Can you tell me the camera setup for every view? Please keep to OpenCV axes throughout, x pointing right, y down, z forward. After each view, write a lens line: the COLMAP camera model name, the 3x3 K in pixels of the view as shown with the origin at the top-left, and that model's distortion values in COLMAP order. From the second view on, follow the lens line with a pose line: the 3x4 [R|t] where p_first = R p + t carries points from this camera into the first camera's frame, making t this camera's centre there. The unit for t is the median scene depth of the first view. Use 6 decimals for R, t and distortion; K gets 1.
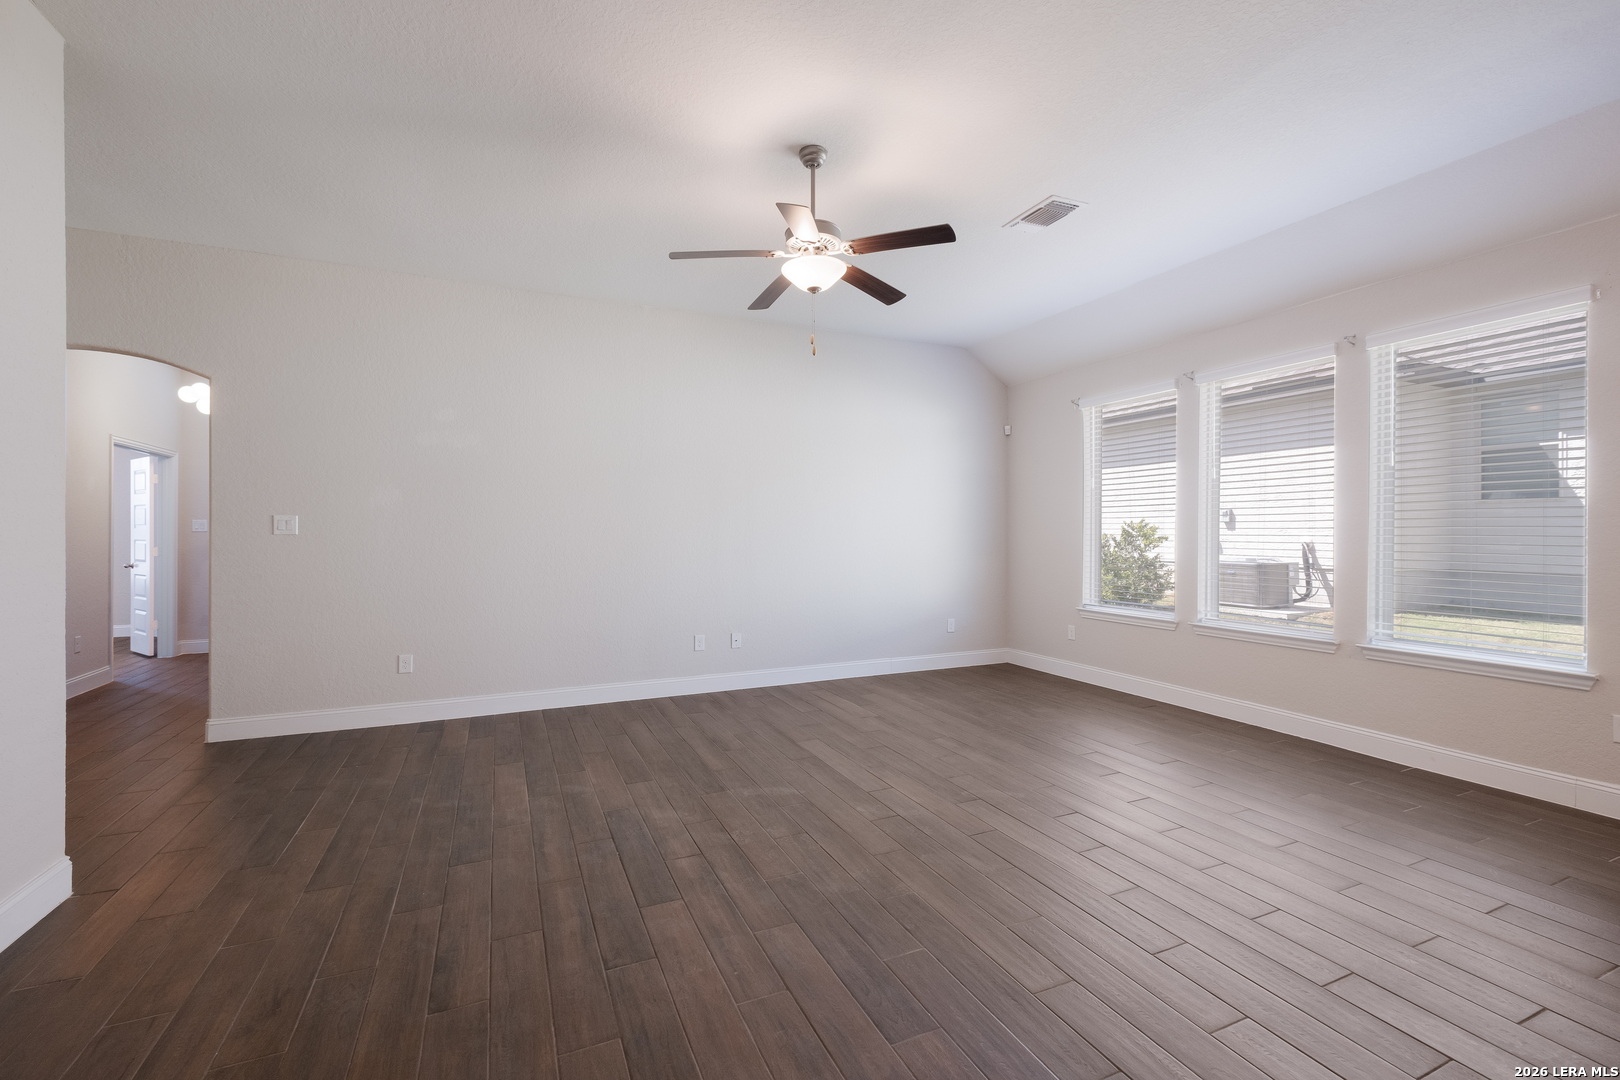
lens RADIAL K [[694.8, 0, 816.6], [0, 694.8, 535.7], [0, 0, 1]] dist [0.007172, -0.004636]
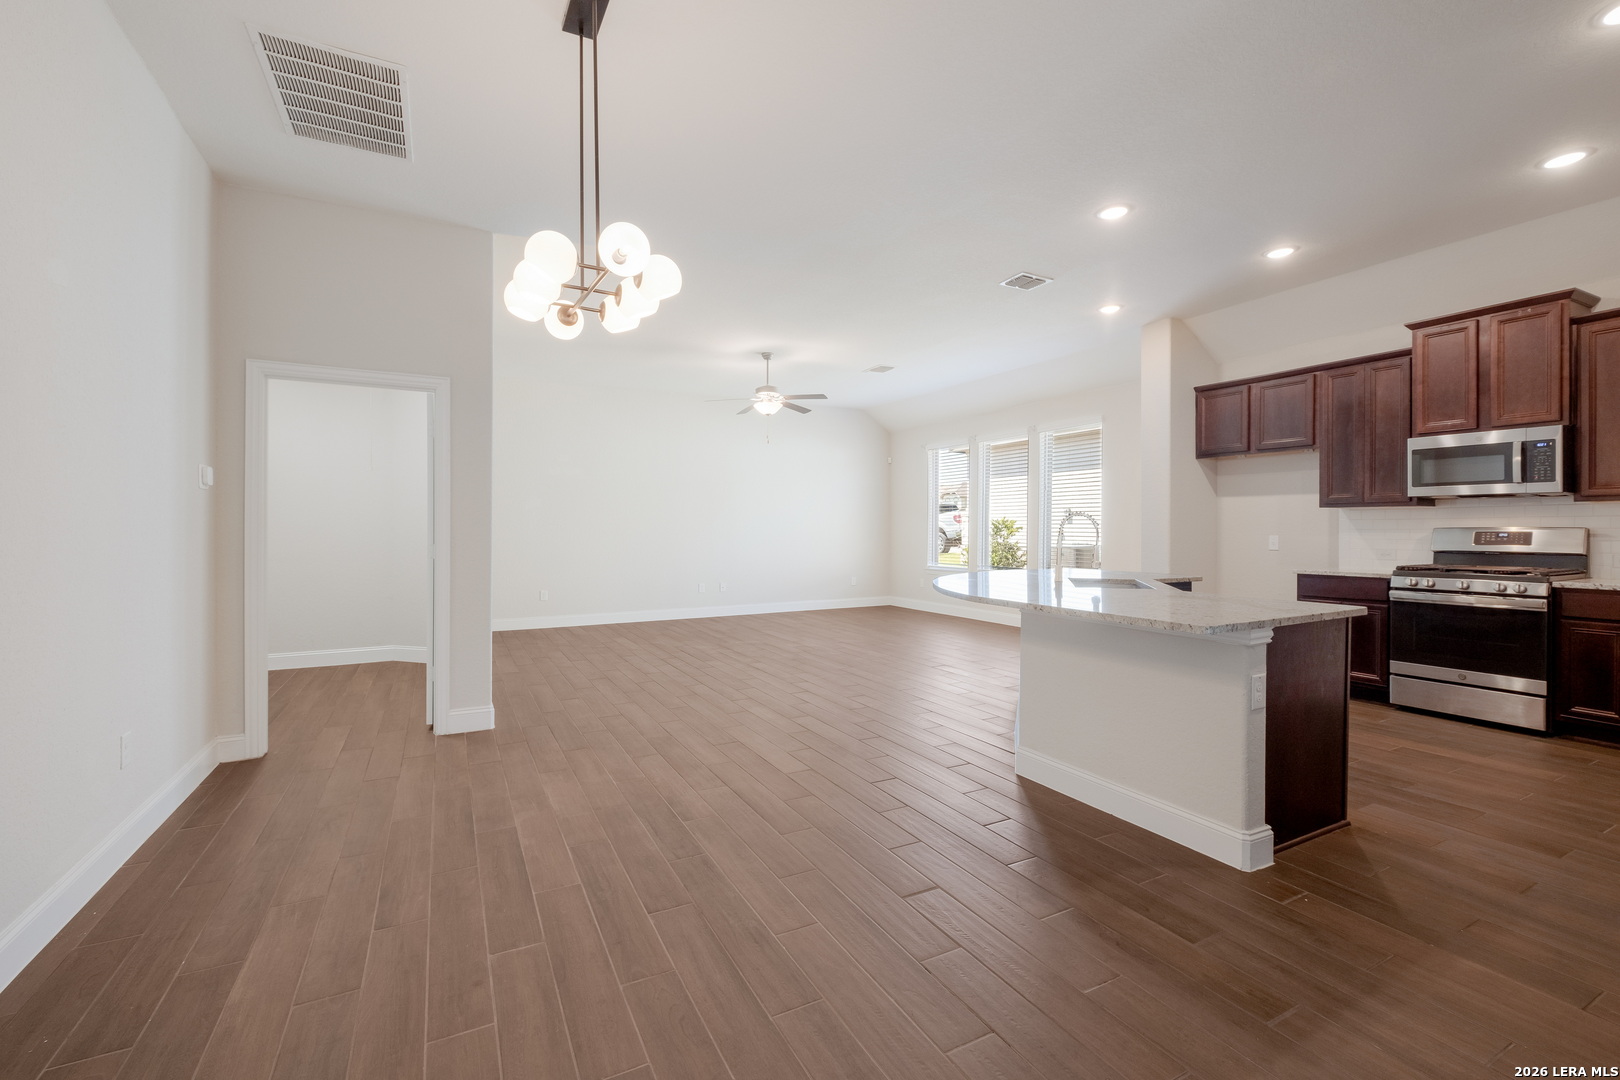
lens RADIAL K [[694.8, 0, 813.5], [0, 694.8, 531.1], [0, 0, 1]] dist [0.007172, -0.004636]
pose [[0.998232, -0.003160, 0.059351, 0.005773], [0.003273, 0.999993, -0.001801, 0.024394], [-0.059345, 0.001992, 0.998236, -1.031913]]
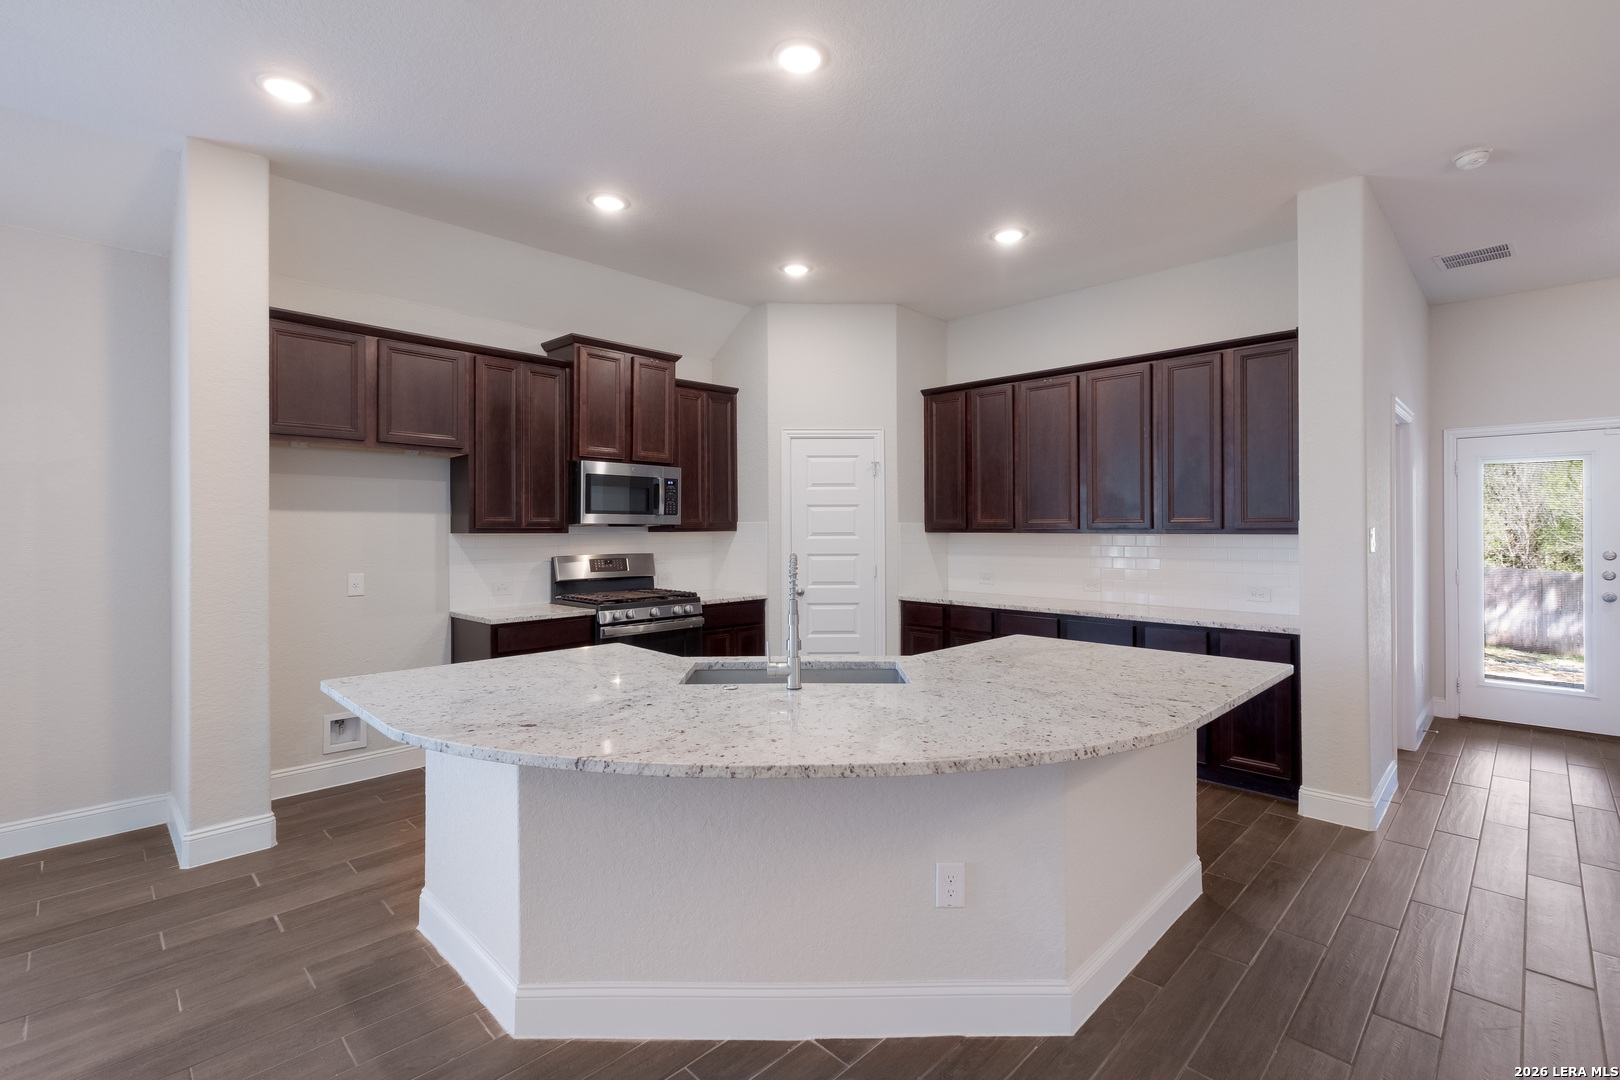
lens RADIAL K [[728.2, 0, 808.4], [0, 728.2, 524.6], [0, 0, 1]] dist [0.005377, -0.003349]
pose [[-0.351520, 0.006371, 0.936159, -0.101081], [0.009895, 0.999946, -0.003090, -0.025616], [-0.936128, 0.008177, -0.351565, 0.183916]]
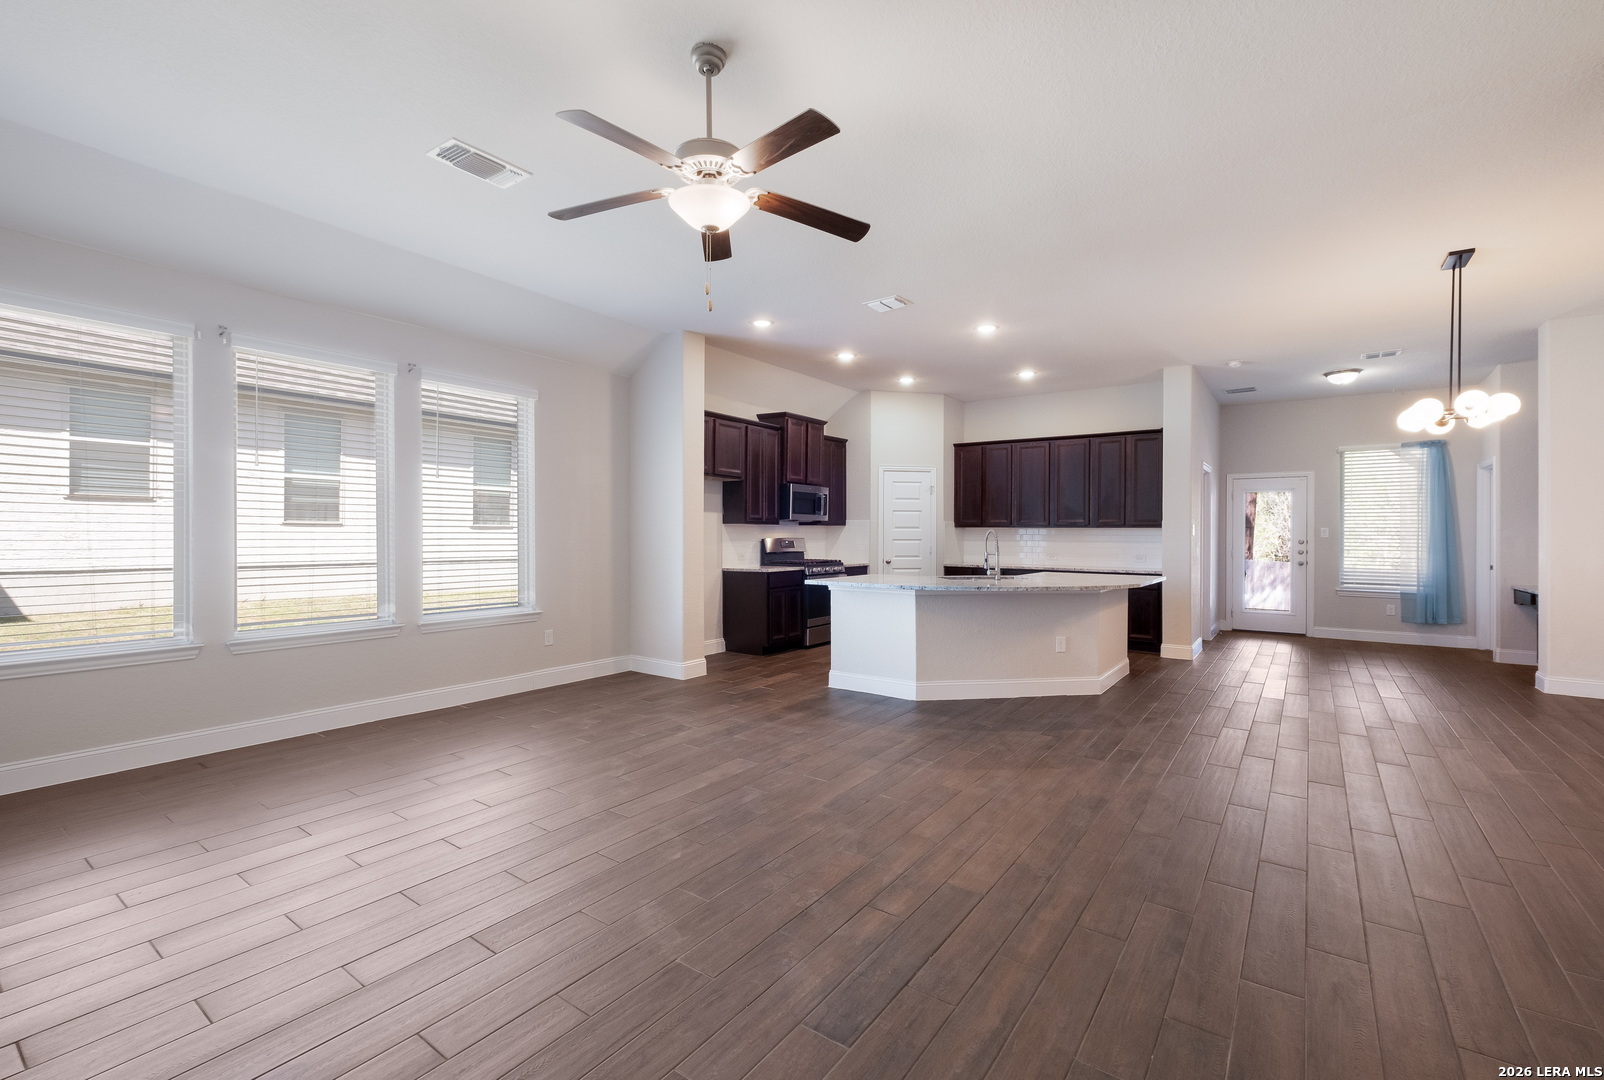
lens RADIAL K [[702.1, 0, 794.5], [0, 702.1, 534.8], [0, 0, 1]] dist [-0.001396, -0.001499]
pose [[-0.488420, -0.005084, 0.872594, -0.626011], [0.001049, 0.999979, 0.006413, -0.003453], [-0.872608, 0.004048, -0.488405, 1.073933]]
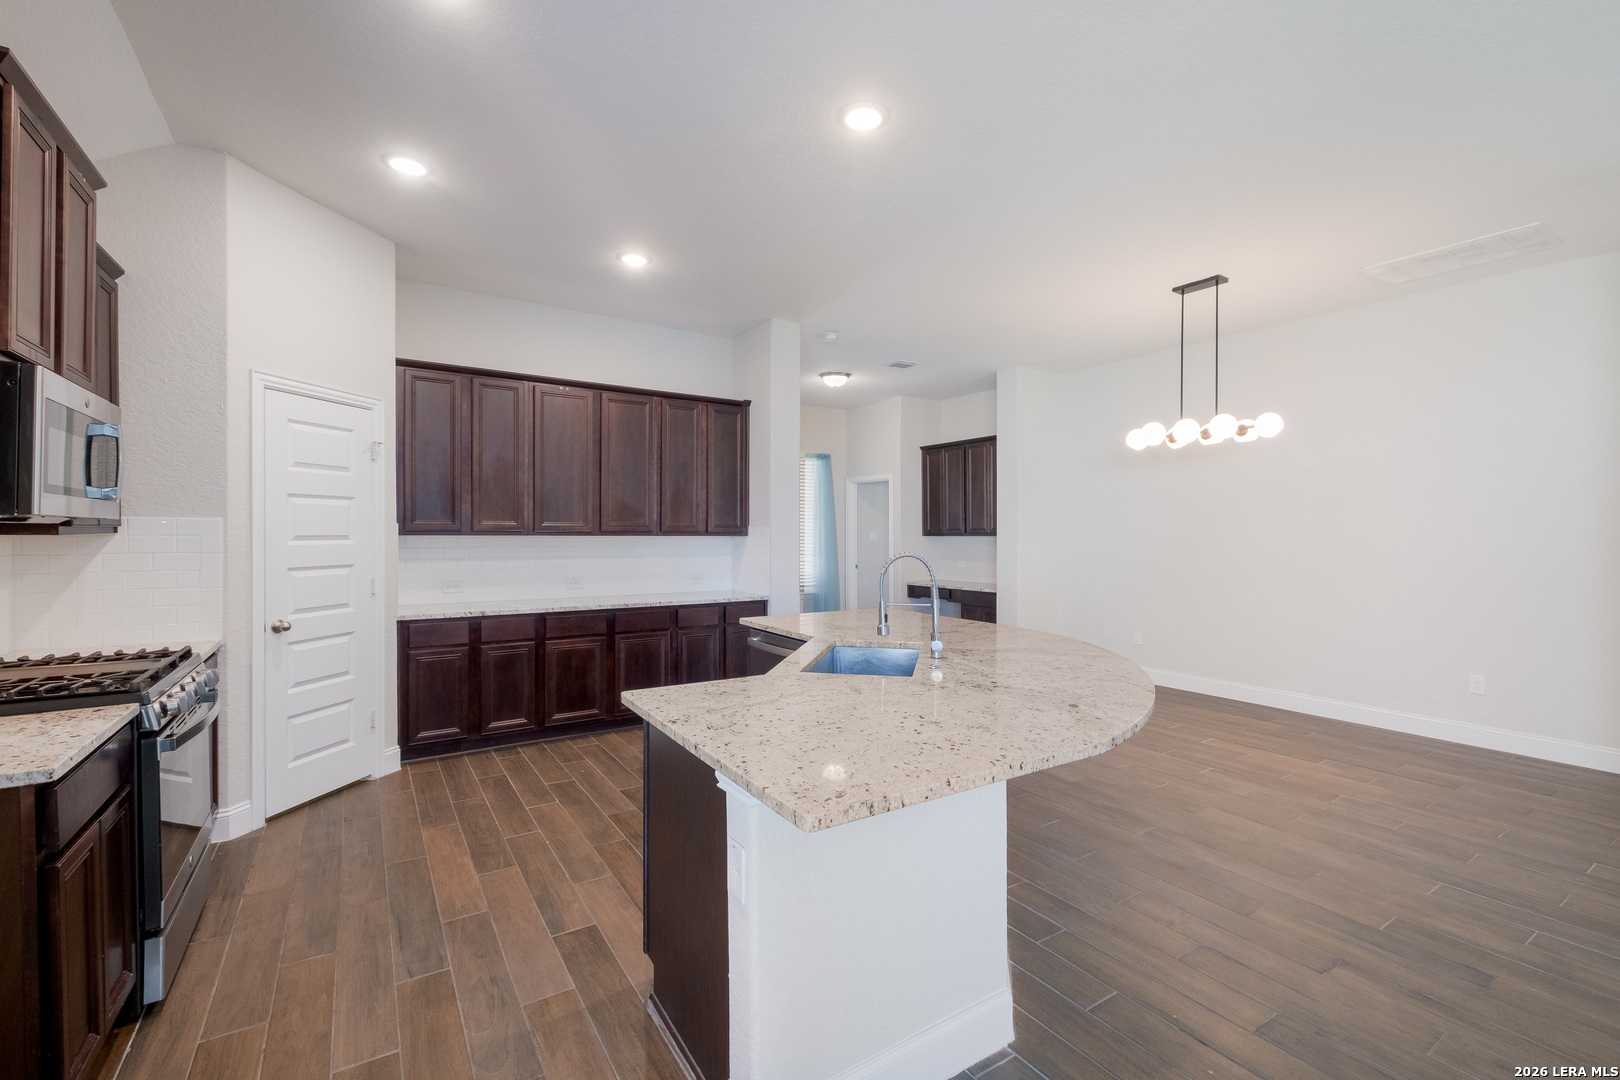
lens RADIAL K [[694.8, 0, 807.9], [0, 694.8, 538.4], [0, 0, 1]] dist [0.007172, -0.004636]
pose [[-0.989291, -0.001988, -0.145946, 0.664320], [-0.004555, 0.999841, 0.017258, -0.029567], [0.145889, 0.017738, -0.989142, 0.654282]]
